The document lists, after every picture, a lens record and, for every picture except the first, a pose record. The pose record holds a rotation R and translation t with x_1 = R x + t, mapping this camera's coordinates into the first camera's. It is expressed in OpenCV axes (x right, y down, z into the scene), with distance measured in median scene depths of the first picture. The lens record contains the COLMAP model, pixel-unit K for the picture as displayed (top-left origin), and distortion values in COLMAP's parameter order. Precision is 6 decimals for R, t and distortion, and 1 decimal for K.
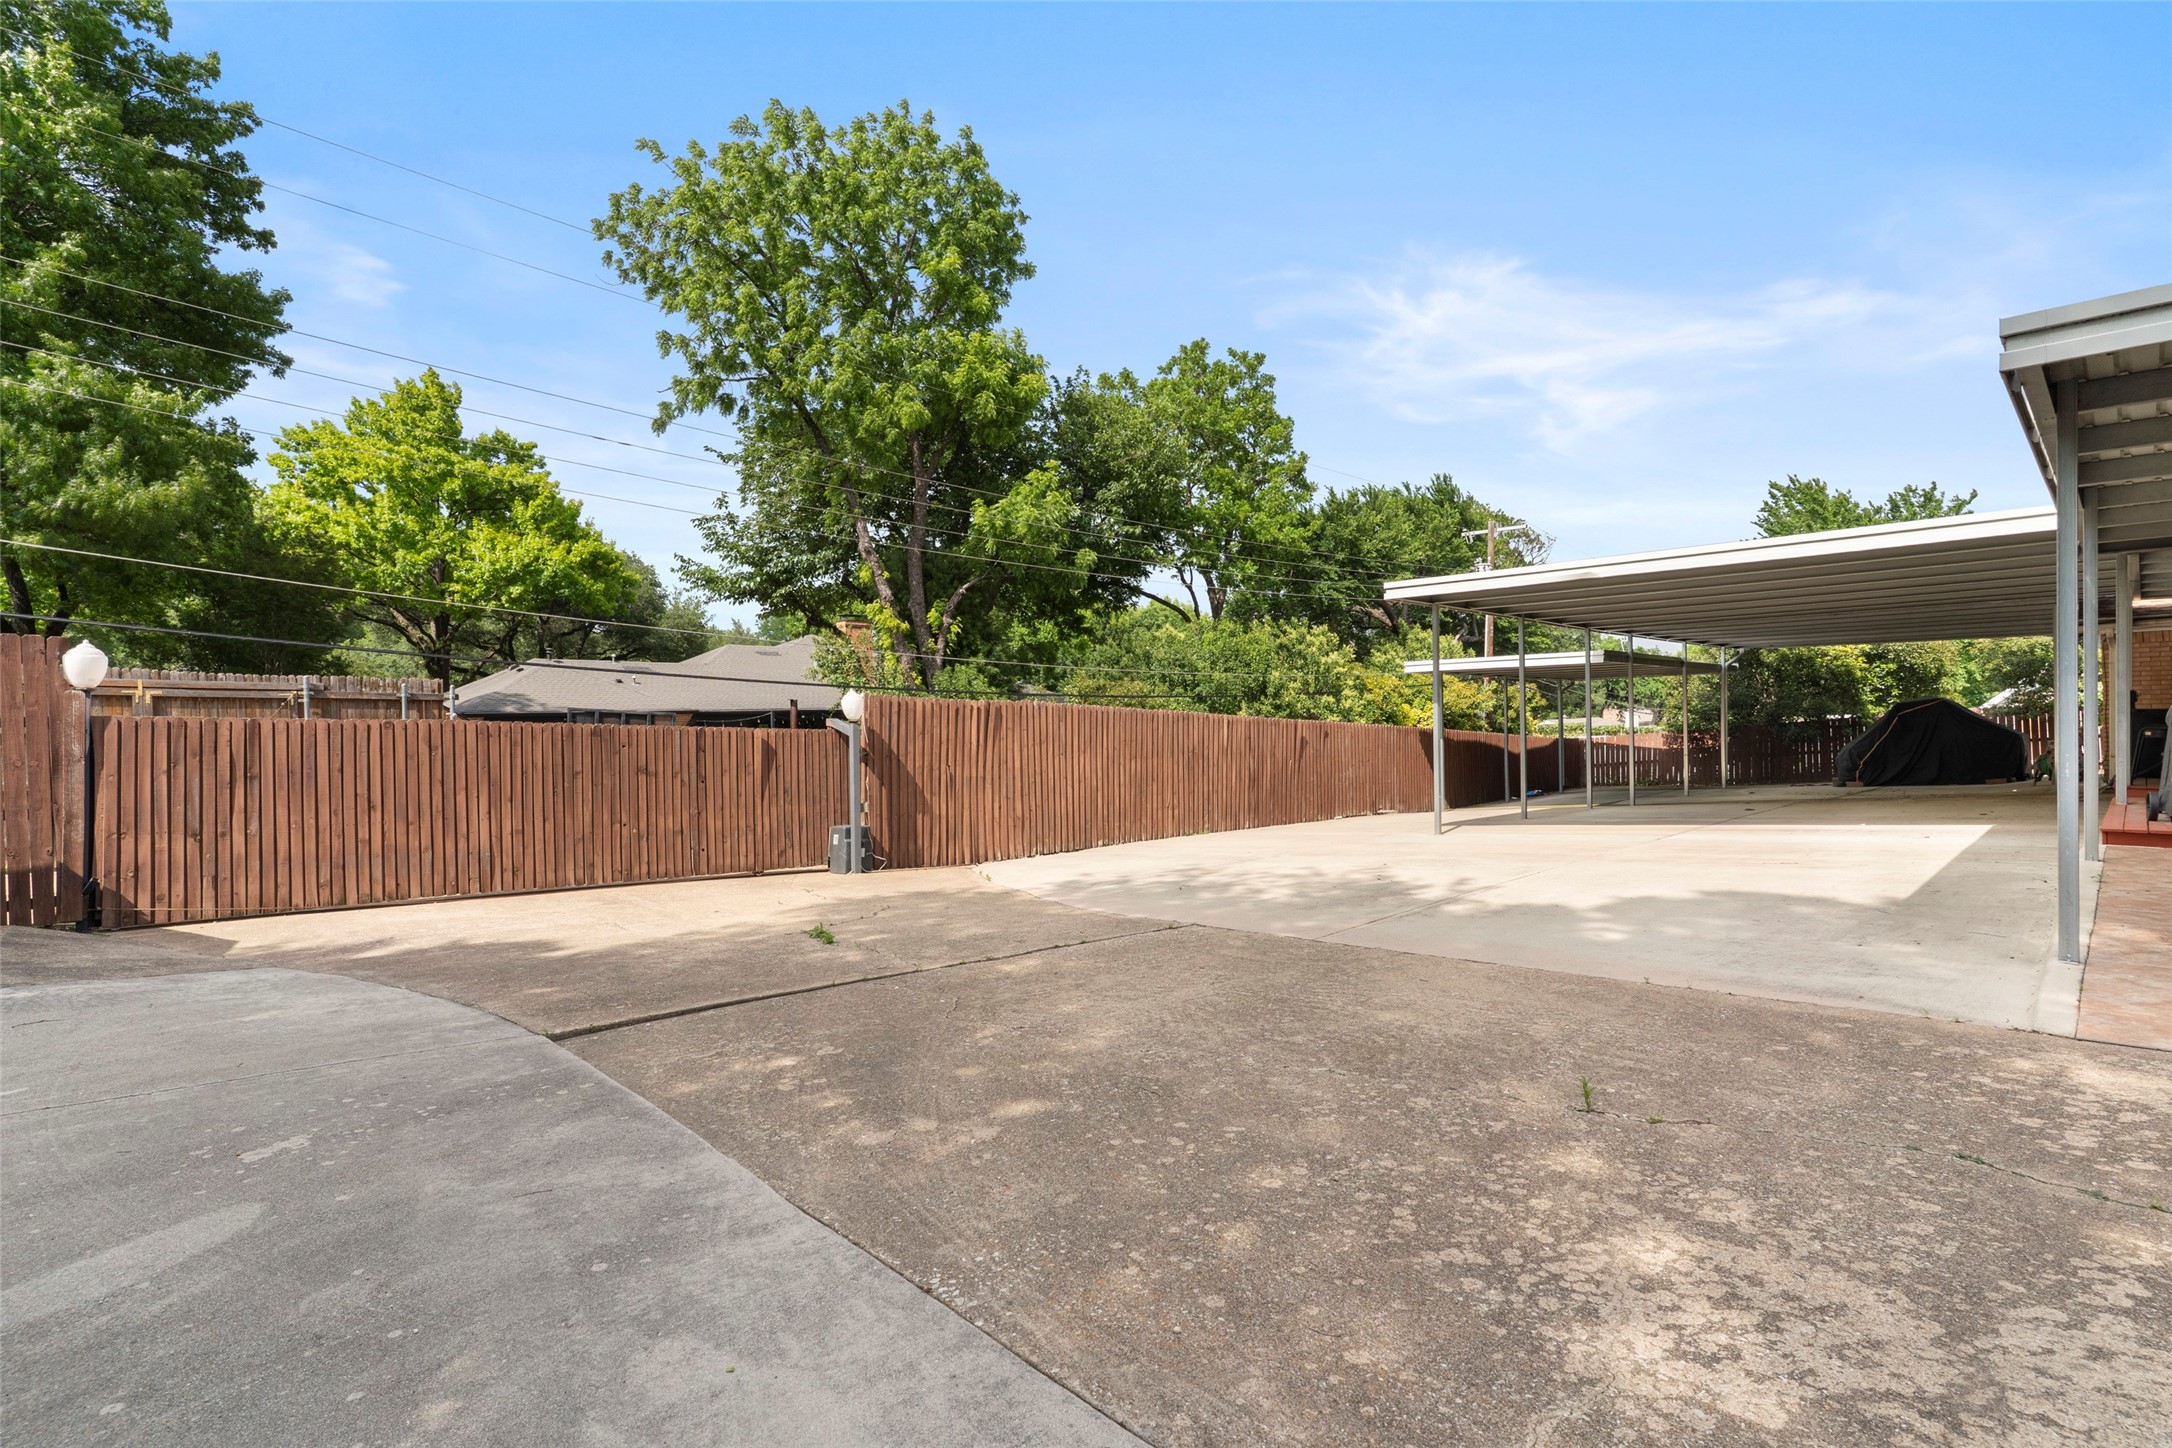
lens RADIAL K [[1037.2, 0, 1086.2], [0, 1037.2, 724.7], [0, 0, 1]] dist [0.003129, -0.000458]
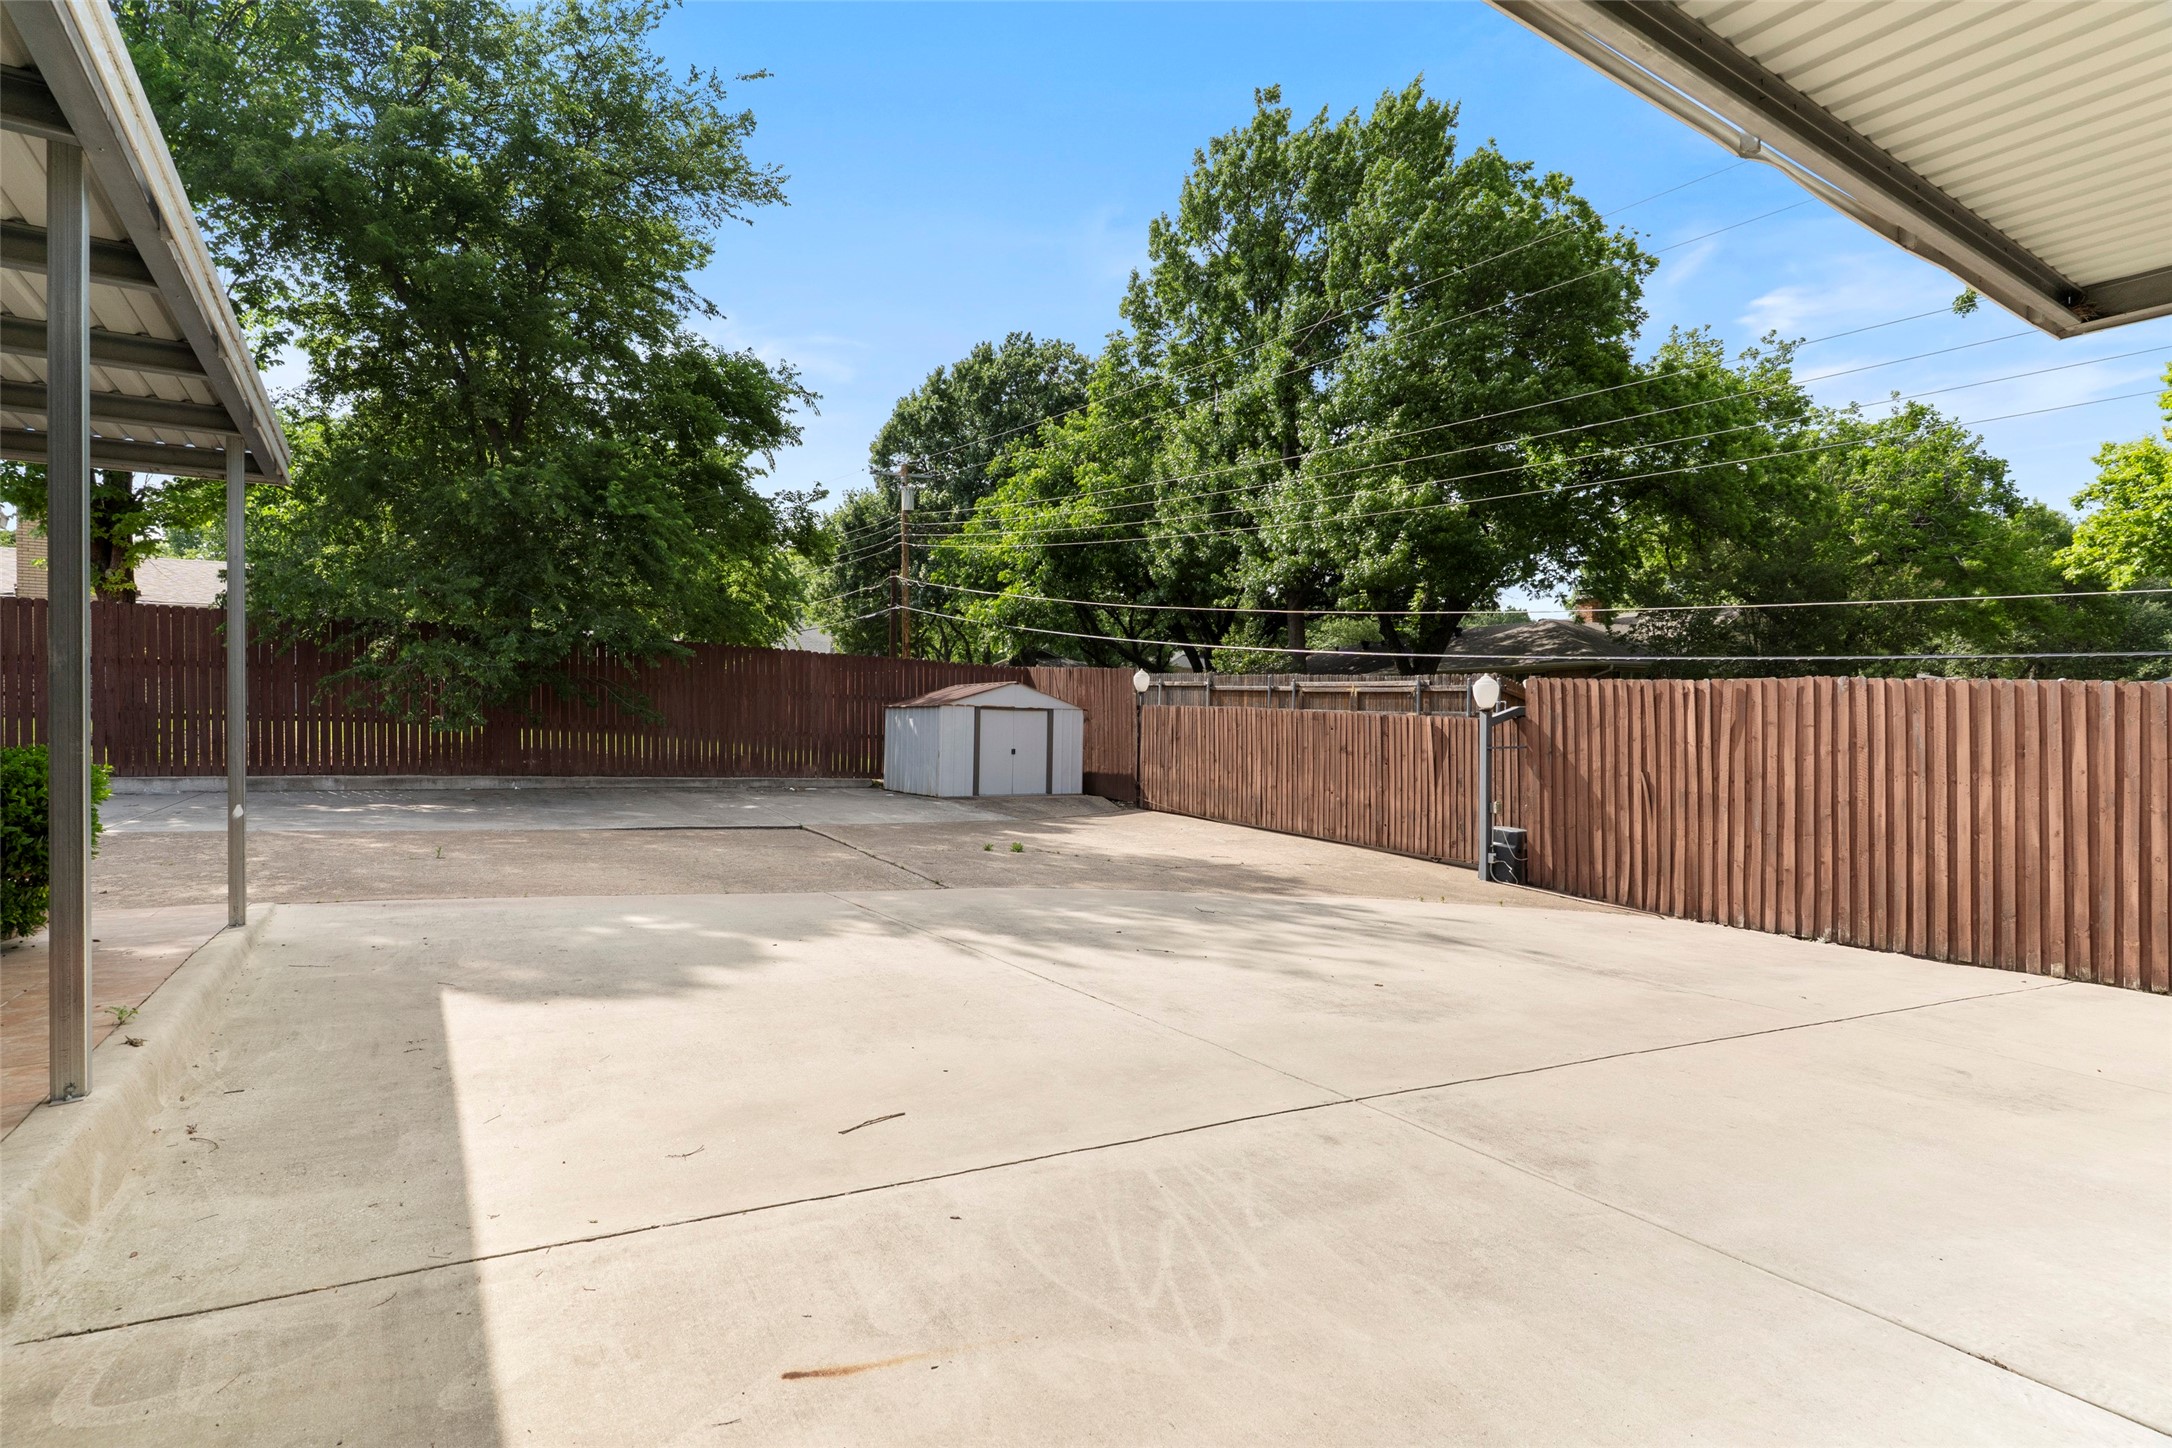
lens RADIAL K [[1037.2, 0, 1084.8], [0, 1037.2, 712.0], [0, 0, 1]] dist [0.003129, -0.000458]
pose [[-0.181159, 0.015255, -0.983335, 0.669399], [0.002973, 0.999884, 0.014964, -0.014782], [0.983449, -0.000212, -0.181183, 0.771606]]
